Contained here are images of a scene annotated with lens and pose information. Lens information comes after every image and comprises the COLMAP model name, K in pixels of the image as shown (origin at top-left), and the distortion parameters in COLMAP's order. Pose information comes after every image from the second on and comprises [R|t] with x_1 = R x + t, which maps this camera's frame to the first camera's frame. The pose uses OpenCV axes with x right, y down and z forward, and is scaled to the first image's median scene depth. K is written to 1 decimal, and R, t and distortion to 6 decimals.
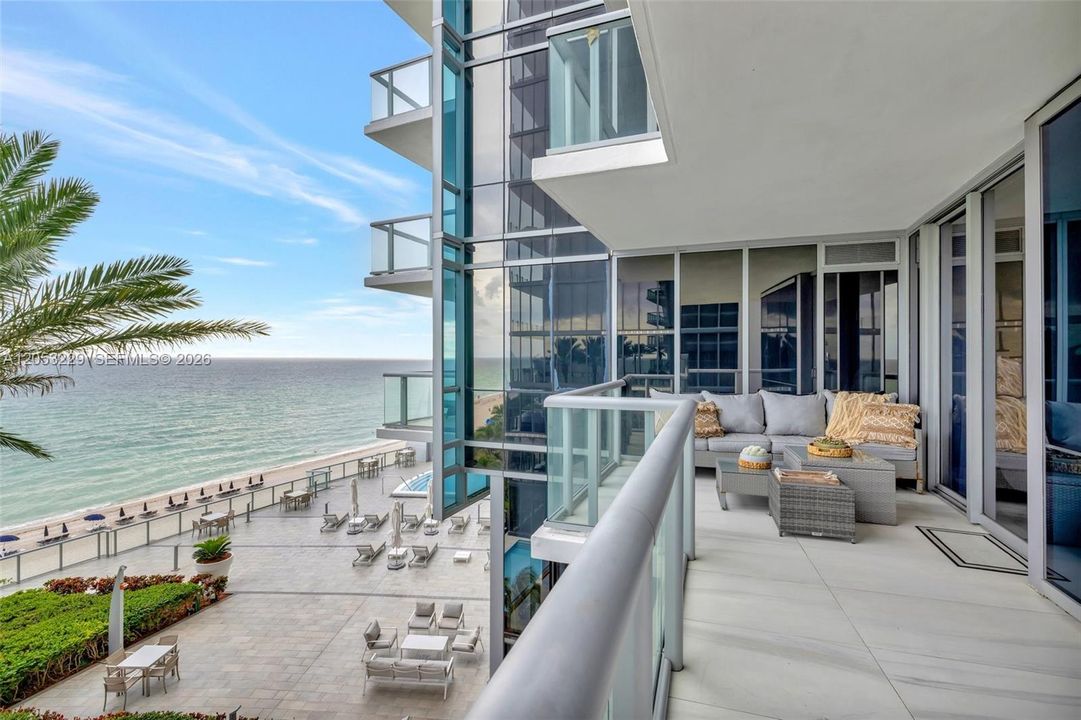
lens RADIAL K [[452.9, 0, 536.4], [0, 452.9, 354.7], [0, 0, 1]] dist [-0.000230, 0.000273]
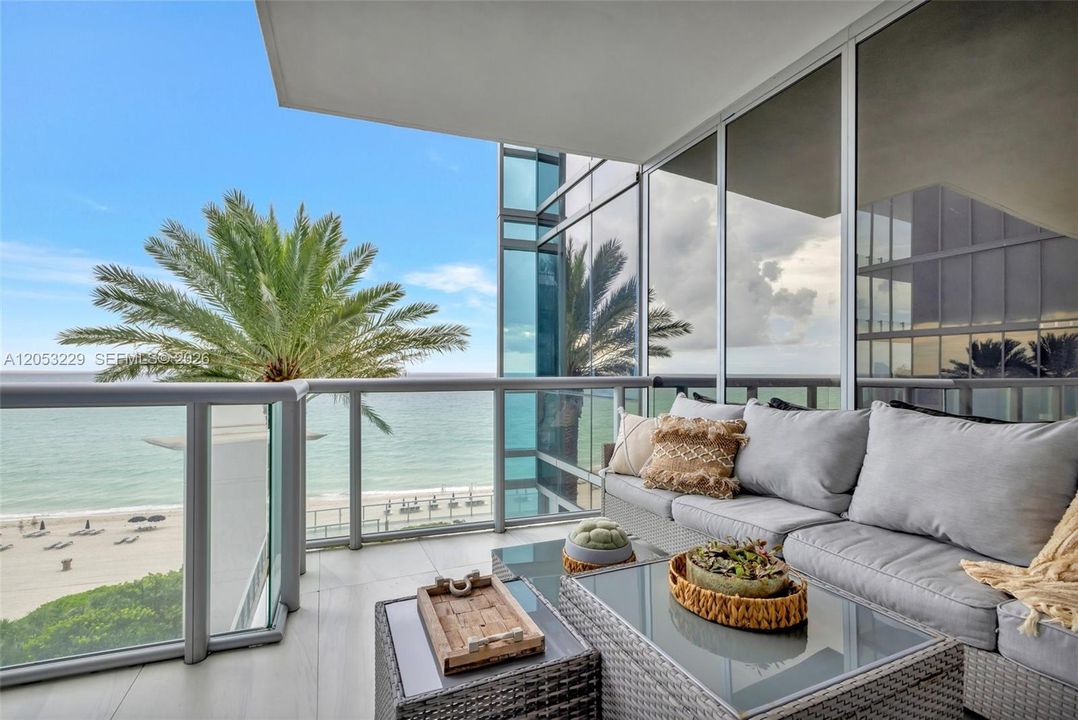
lens RADIAL K [[458.7, 0, 536.3], [0, 458.7, 376.8], [0, 0, 1]] dist [0.000128, 0.000084]
pose [[0.662877, 0.006141, -0.748703, 0.318510], [-0.003574, 0.999981, 0.005038, 0.030405], [0.748720, -0.000664, 0.662886, 0.287793]]
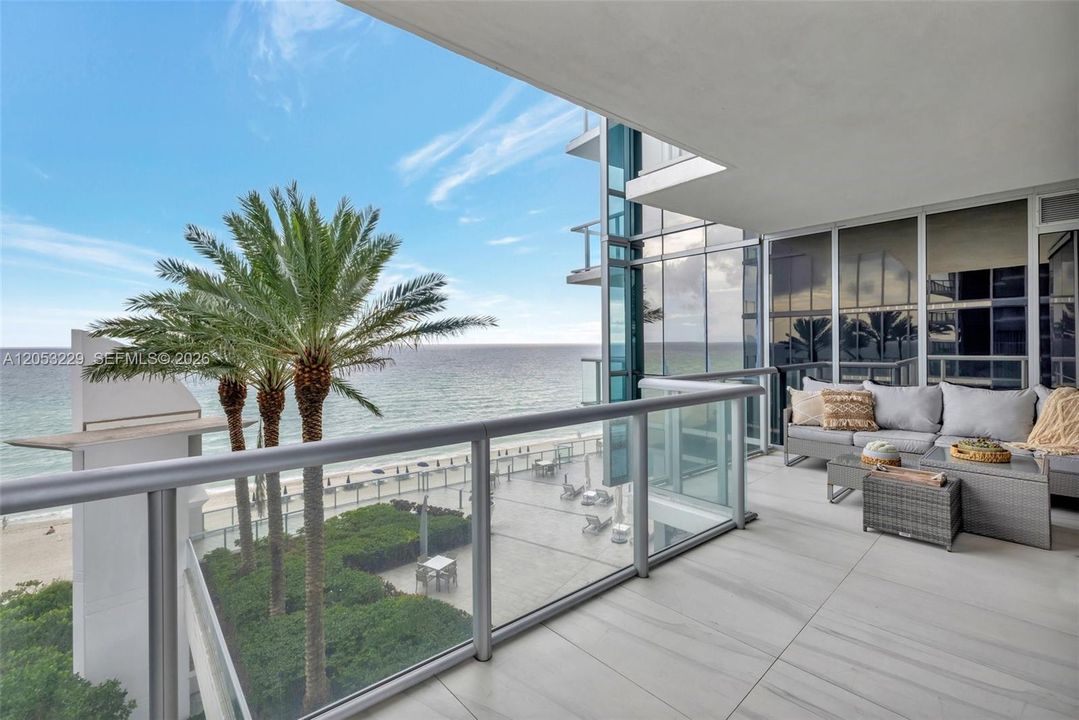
lens RADIAL K [[483.2, 0, 526.1], [0, 483.2, 342.7], [0, 0, 1]] dist [-0.001448, 0.000437]
pose [[0.841049, -0.008757, -0.540888, 0.177254], [0.013424, 0.999899, 0.004685, -0.005164], [0.540792, -0.011201, 0.841082, -0.089615]]
